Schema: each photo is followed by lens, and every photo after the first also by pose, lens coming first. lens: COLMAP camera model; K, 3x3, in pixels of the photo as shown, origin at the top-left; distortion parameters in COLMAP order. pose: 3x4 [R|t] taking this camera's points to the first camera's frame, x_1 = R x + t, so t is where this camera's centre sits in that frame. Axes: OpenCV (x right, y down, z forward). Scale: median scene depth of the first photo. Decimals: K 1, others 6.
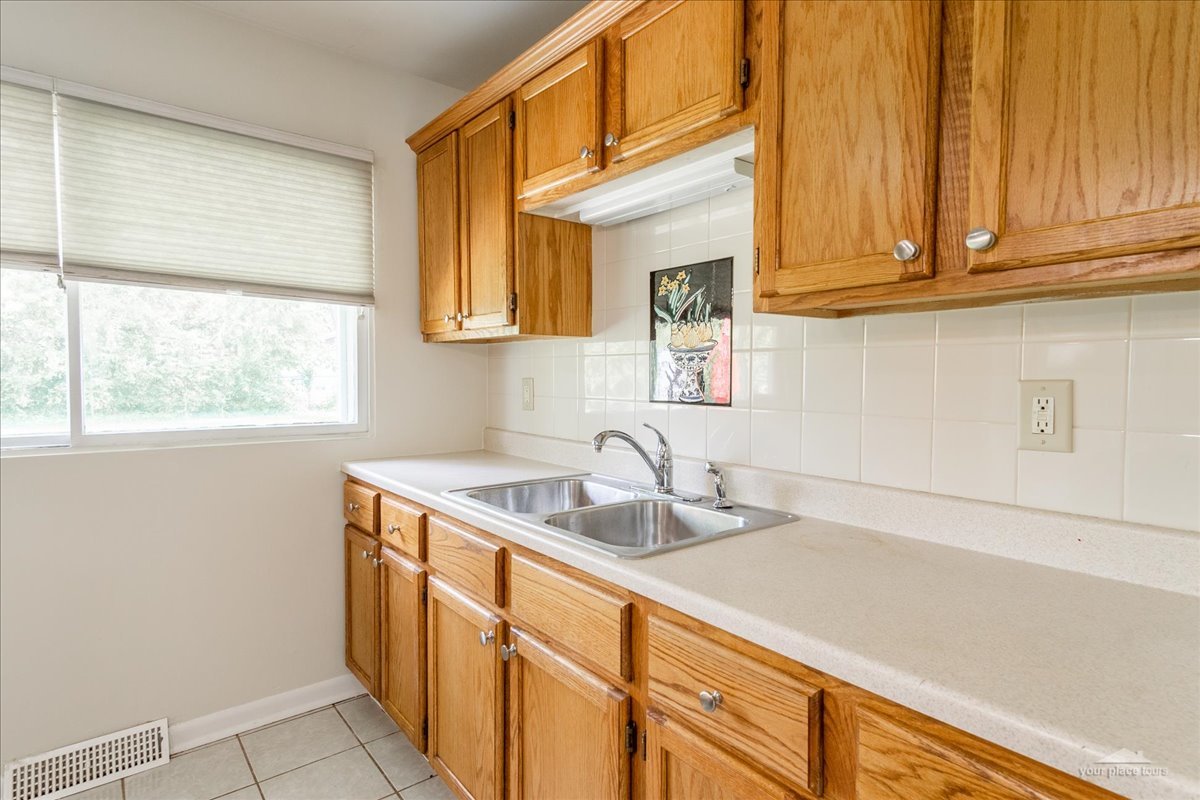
lens RADIAL K [[628.9, 0, 600.0], [0, 628.9, 400.0], [0, 0, 1]] dist [0.038207, -0.000311]
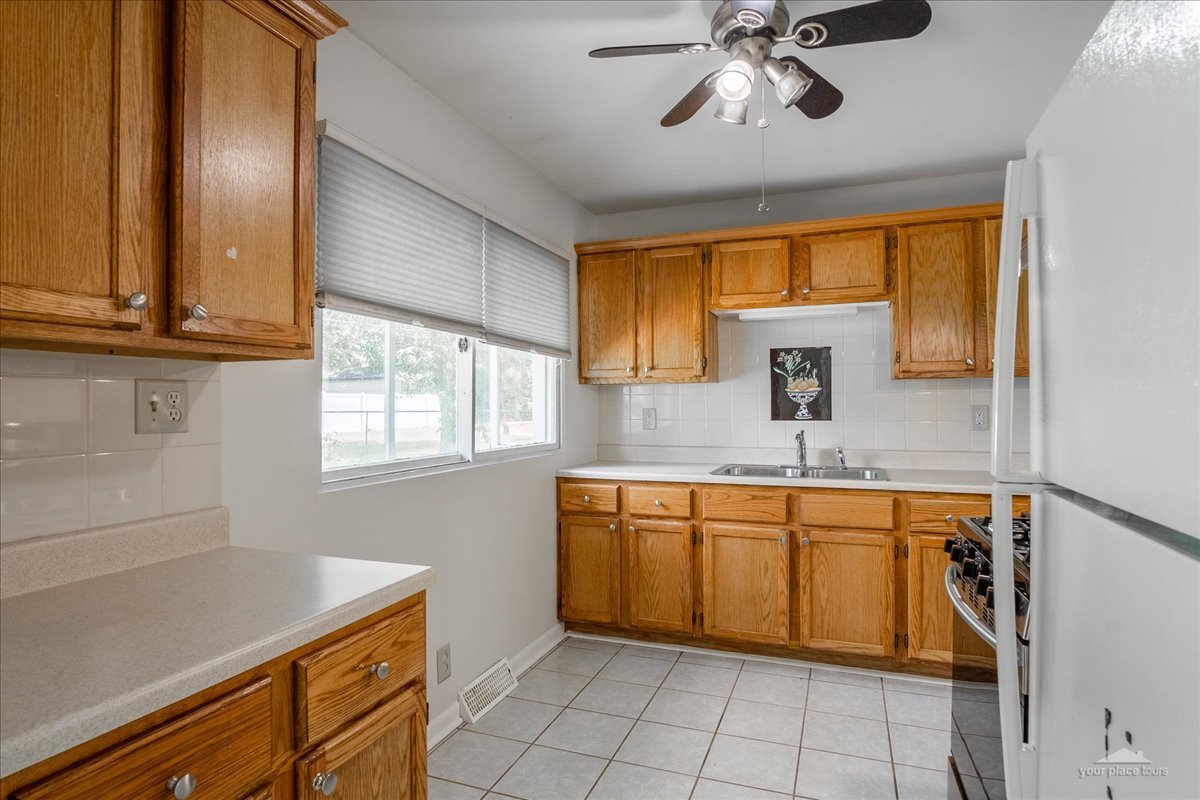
lens RADIAL K [[650.7, 0, 600.0], [0, 650.7, 400.0], [0, 0, 1]] dist [-0.024106, 0.000329]
pose [[0.860338, -0.006815, 0.509678, -1.336961], [0.031547, 0.998706, -0.039897, 0.003977], [-0.508746, 0.050404, 0.859440, -0.363628]]
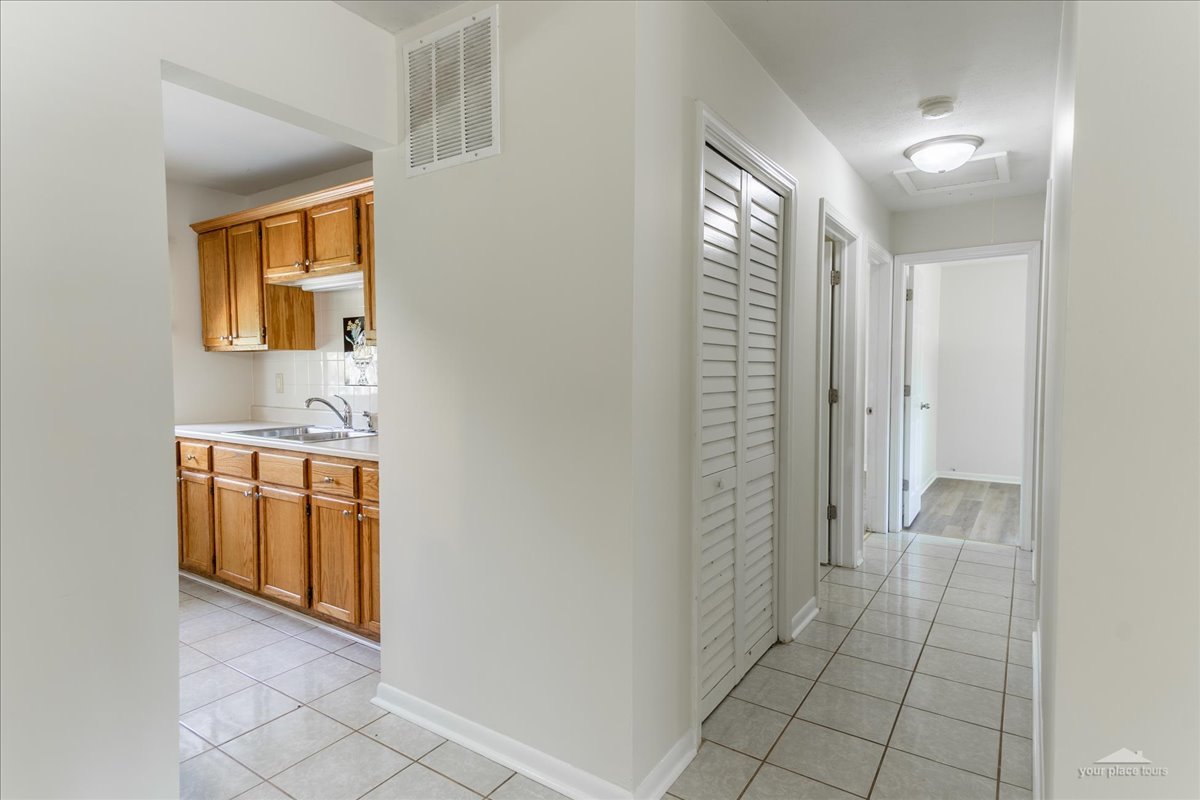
lens RADIAL K [[628.9, 0, 600.0], [0, 628.9, 400.0], [0, 0, 1]] dist [0.038207, -0.000311]
pose [[0.955640, -0.018595, 0.293950, 0.263923], [0.017379, 0.999826, 0.006748, 0.050156], [-0.294025, -0.001340, 0.955797, -1.117127]]
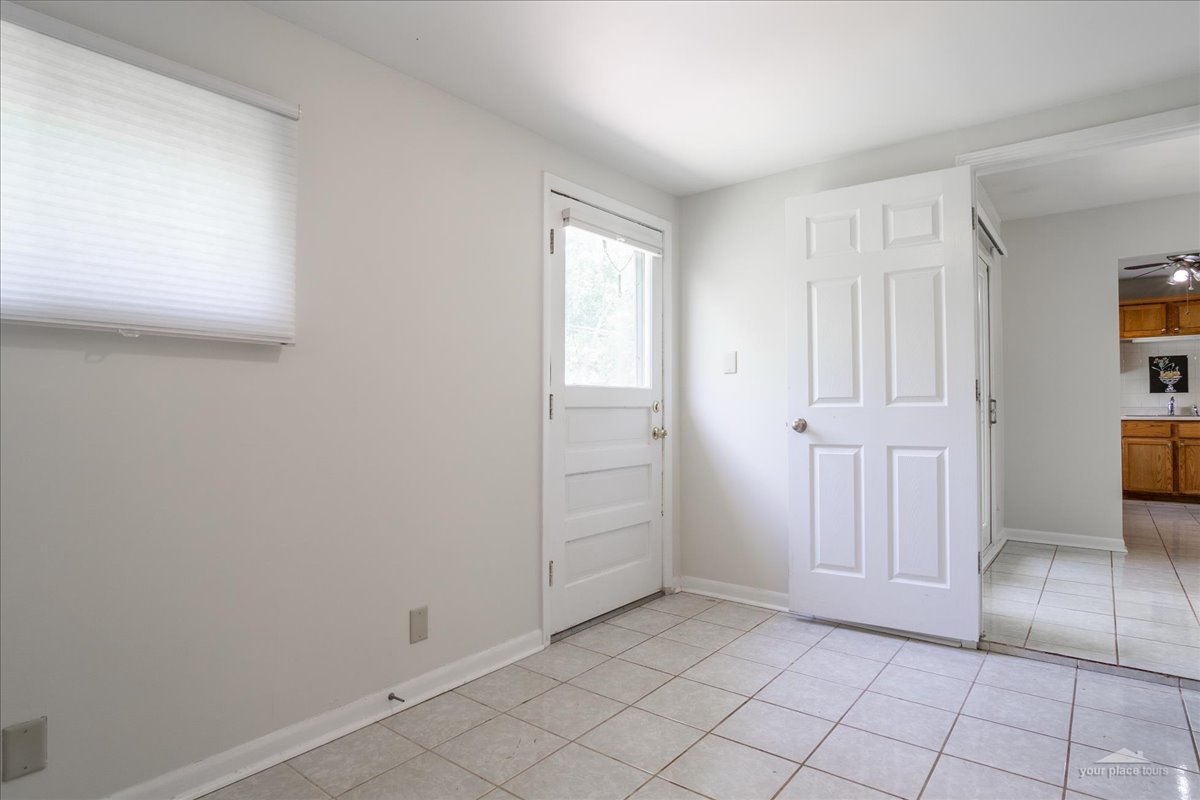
lens RADIAL K [[642.0, 0, 604.3], [0, 642.0, 398.9], [0, 0, 1]] dist [-0.039660, 0.012014]
pose [[0.973730, -0.003538, 0.227679, -3.858040], [0.016954, 0.998230, -0.056997, 0.191968], [-0.227075, 0.059359, 0.972067, -1.799633]]
